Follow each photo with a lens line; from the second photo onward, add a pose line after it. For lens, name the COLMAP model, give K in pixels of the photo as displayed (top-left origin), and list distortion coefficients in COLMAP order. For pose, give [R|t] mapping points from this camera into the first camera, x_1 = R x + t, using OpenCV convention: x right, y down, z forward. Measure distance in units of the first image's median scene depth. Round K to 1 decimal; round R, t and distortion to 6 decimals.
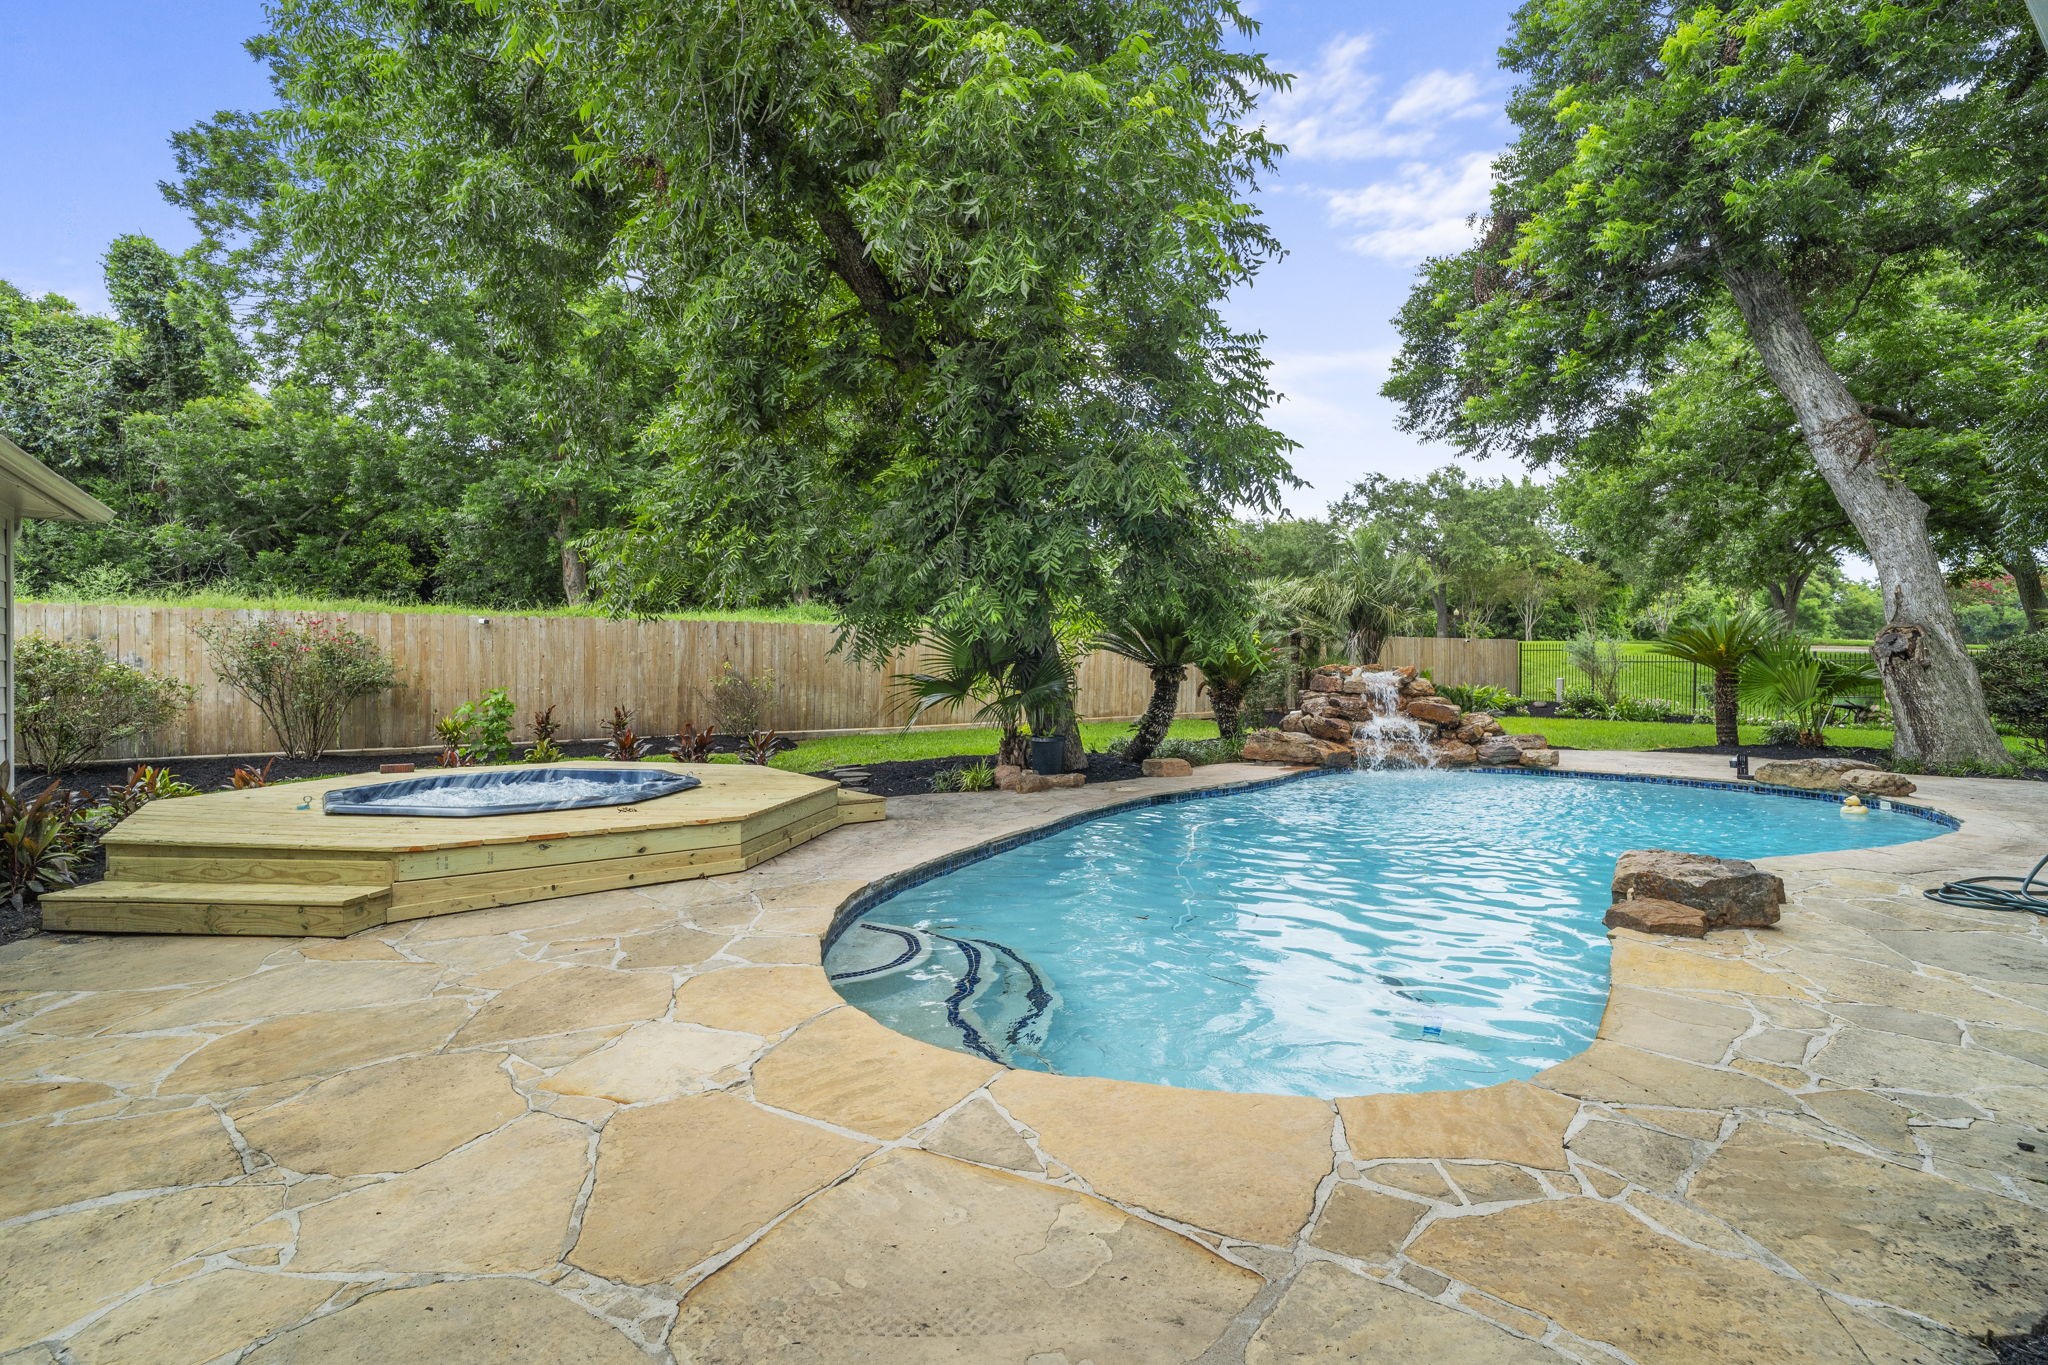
lens RADIAL K [[984.3, 0, 1024.3], [0, 984.3, 679.0], [0, 0, 1]] dist [-0.012147, 0.002260]
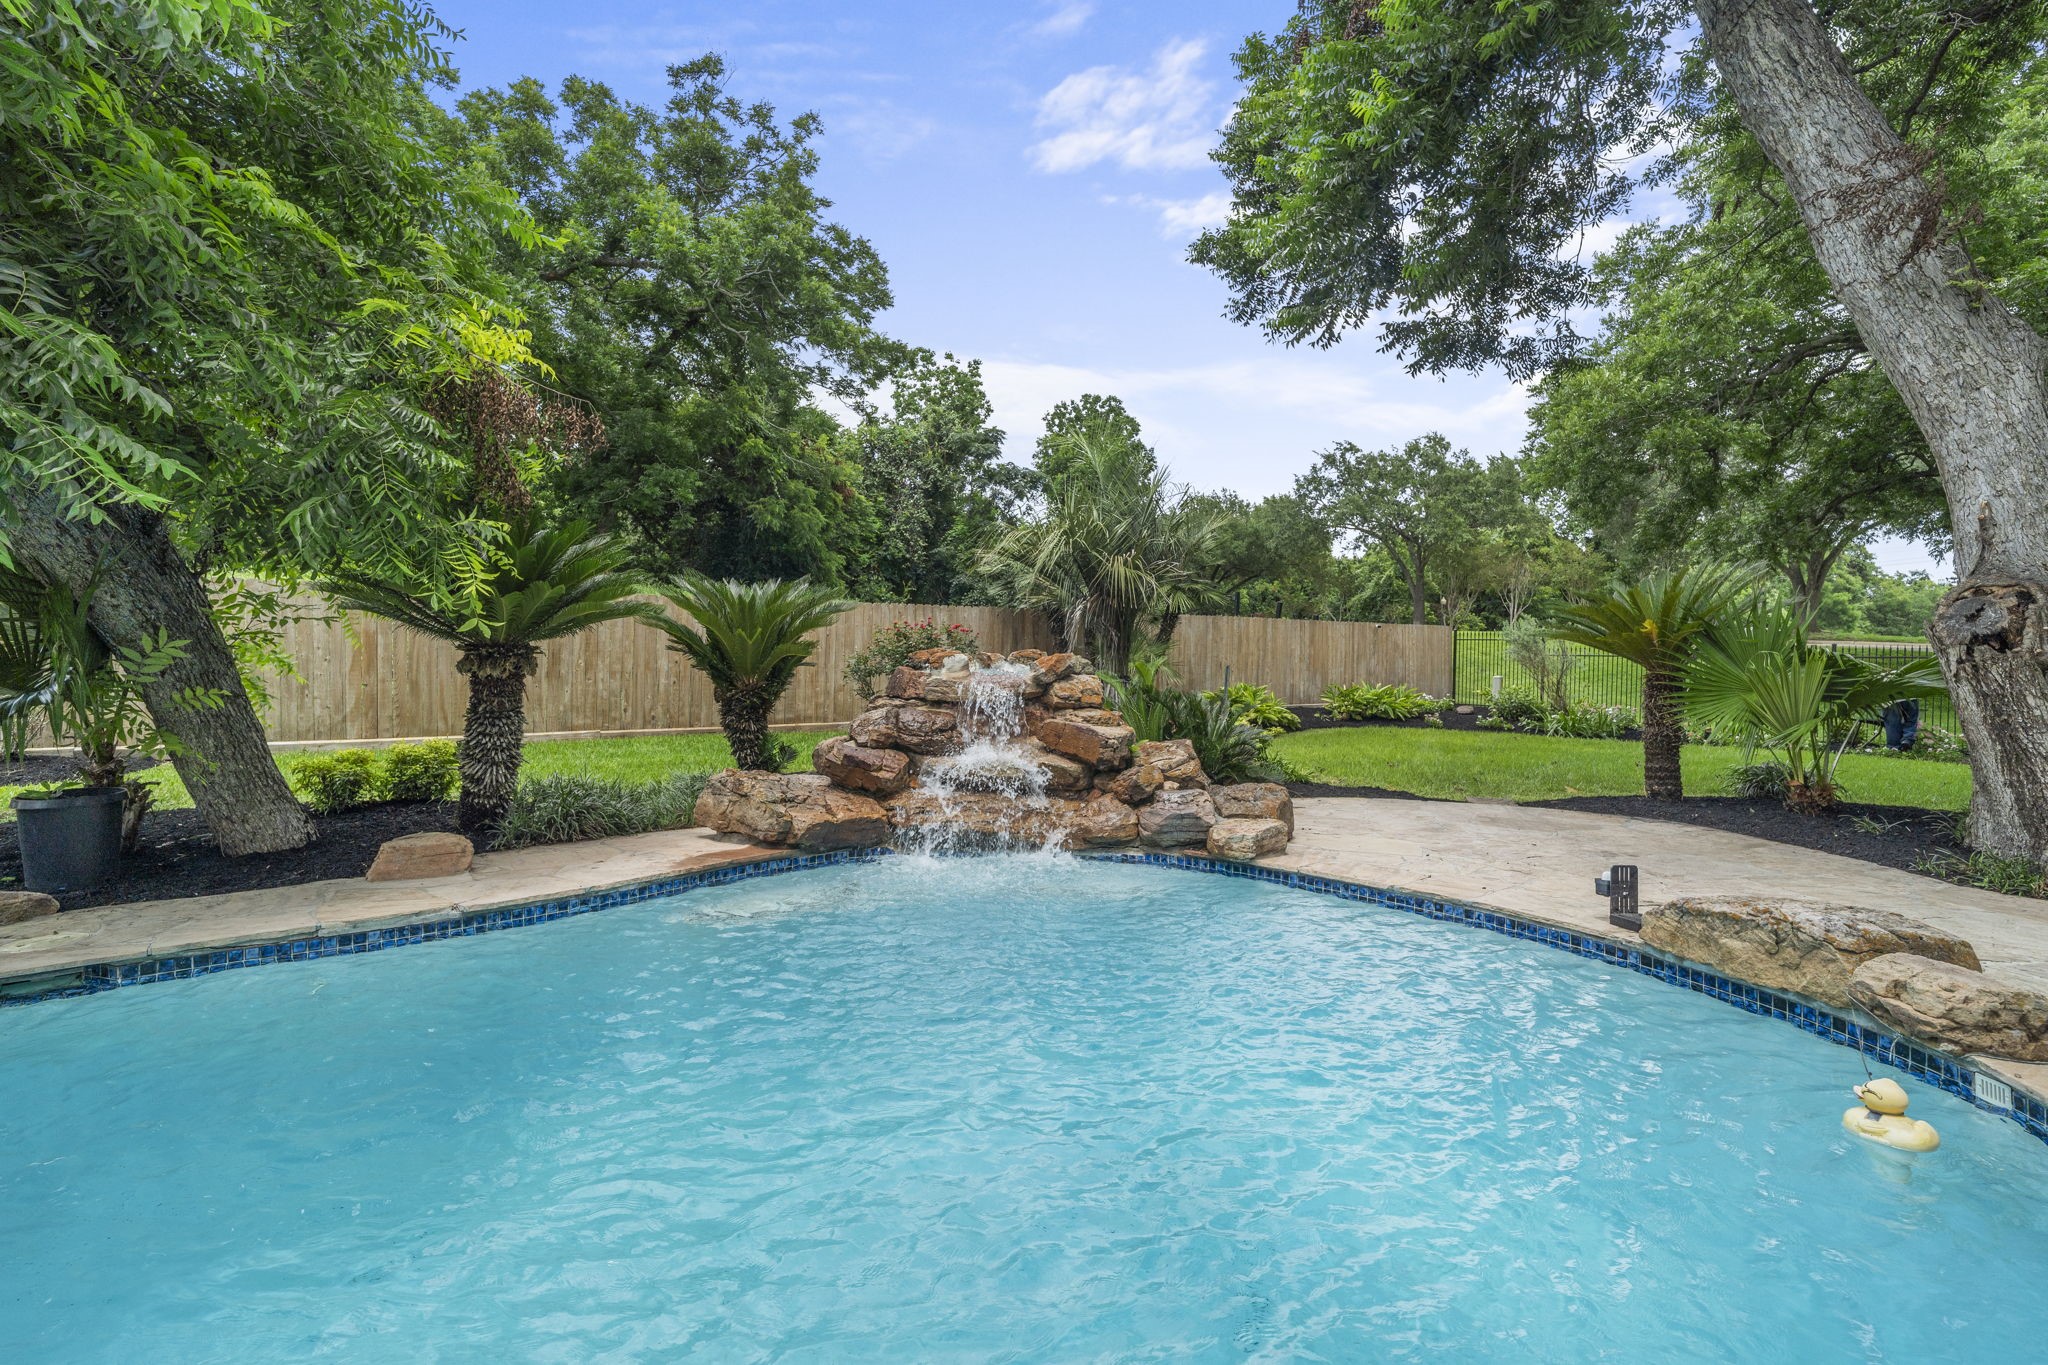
lens RADIAL K [[984.3, 0, 1020.7], [0, 984.3, 677.4], [0, 0, 1]] dist [-0.012147, 0.002260]
pose [[0.999699, 0.013200, -0.020663, 0.218954], [-0.013002, 0.999869, 0.009684, -0.002497], [0.020788, -0.009412, 0.999740, 0.260163]]
